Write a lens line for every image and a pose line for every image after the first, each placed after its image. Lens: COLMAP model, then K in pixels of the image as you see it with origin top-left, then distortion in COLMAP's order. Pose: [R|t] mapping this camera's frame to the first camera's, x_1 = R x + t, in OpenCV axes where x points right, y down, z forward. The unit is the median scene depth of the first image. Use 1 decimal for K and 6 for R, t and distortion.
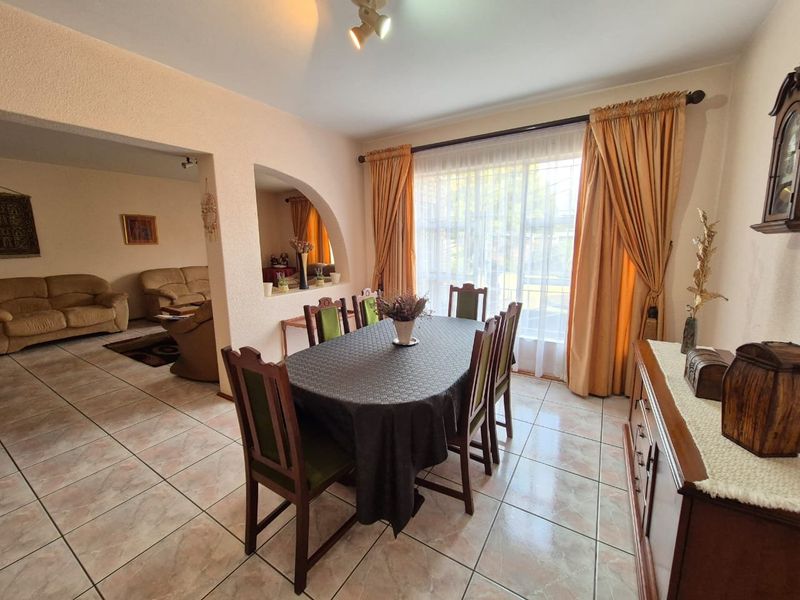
lens RADIAL K [[324.6, 0, 395.6], [0, 324.6, 296.6], [0, 0, 1]] dist [-0.004191, 0.000870]
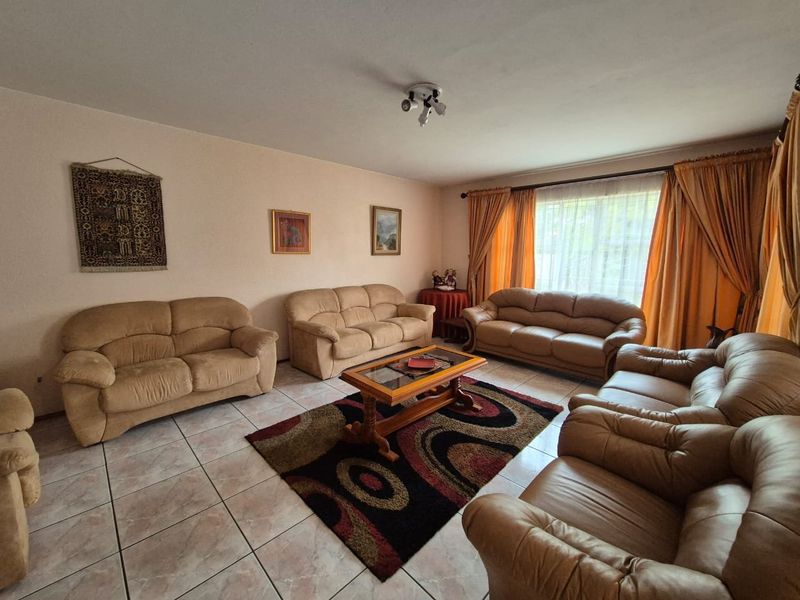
lens RADIAL K [[324.6, 0, 396.0], [0, 324.6, 297.5], [0, 0, 1]] dist [-0.004191, 0.000870]
pose [[0.972596, 0.054155, -0.226108, -0.837509], [-0.061282, 0.997817, -0.024618, -0.133903], [0.224281, 0.037799, 0.973791, 0.789985]]
